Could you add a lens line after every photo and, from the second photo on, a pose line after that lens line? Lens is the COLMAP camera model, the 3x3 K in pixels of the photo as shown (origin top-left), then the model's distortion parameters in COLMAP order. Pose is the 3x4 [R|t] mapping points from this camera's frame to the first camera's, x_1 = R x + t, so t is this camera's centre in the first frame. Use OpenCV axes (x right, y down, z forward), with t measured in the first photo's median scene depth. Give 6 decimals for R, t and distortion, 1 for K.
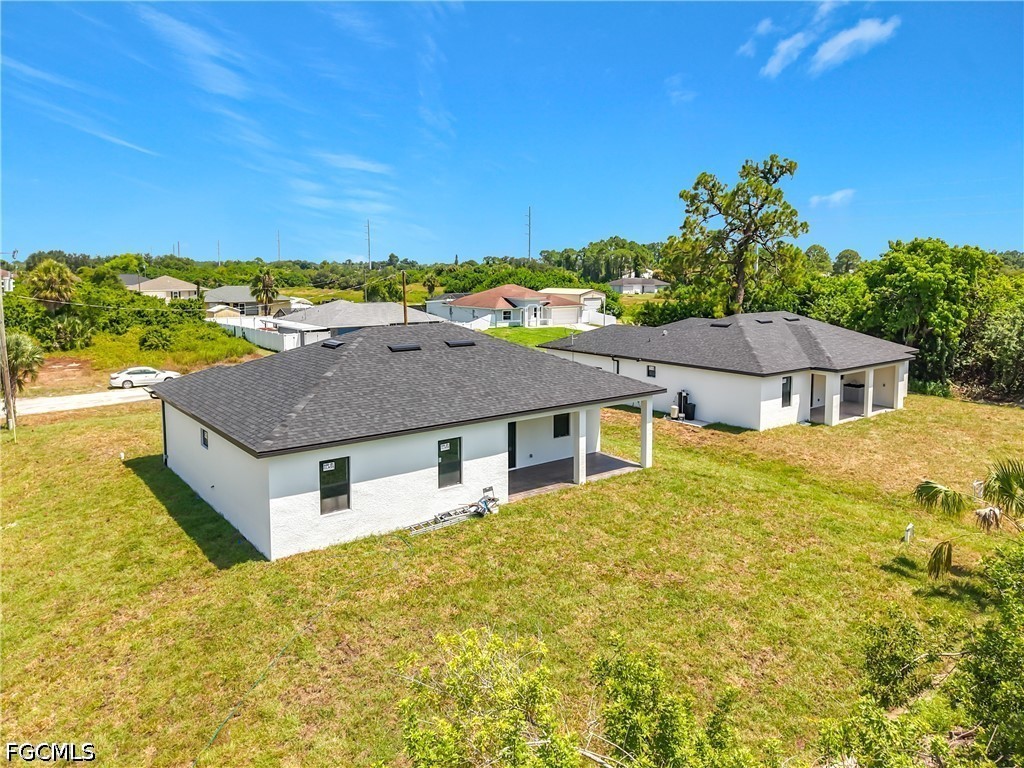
lens RADIAL K [[720.7, 0, 519.9], [0, 720.7, 338.1], [0, 0, 1]] dist [-0.000277, -0.003955]
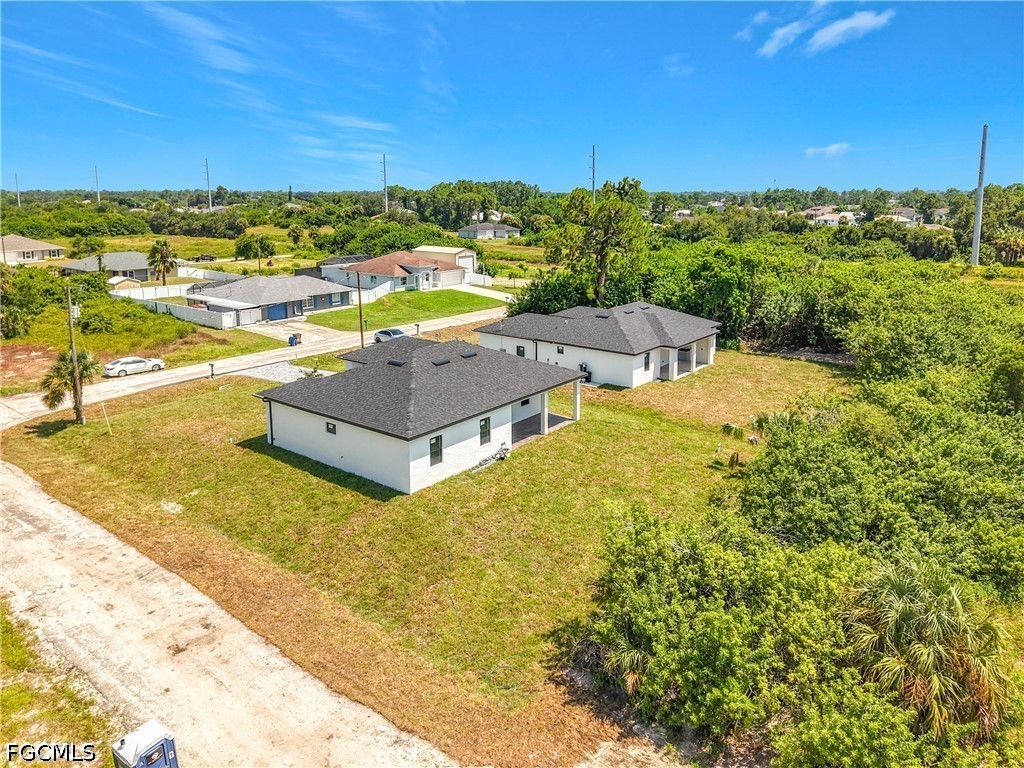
lens RADIAL K [[707.2, 0, 532.3], [0, 707.2, 308.5], [0, 0, 1]] dist [0.045819, -0.059901]
pose [[0.969334, -0.042029, 0.242128, -0.337067], [0.026389, 0.997372, 0.067480, -0.208939], [-0.244327, -0.059021, 0.967895, -0.602485]]
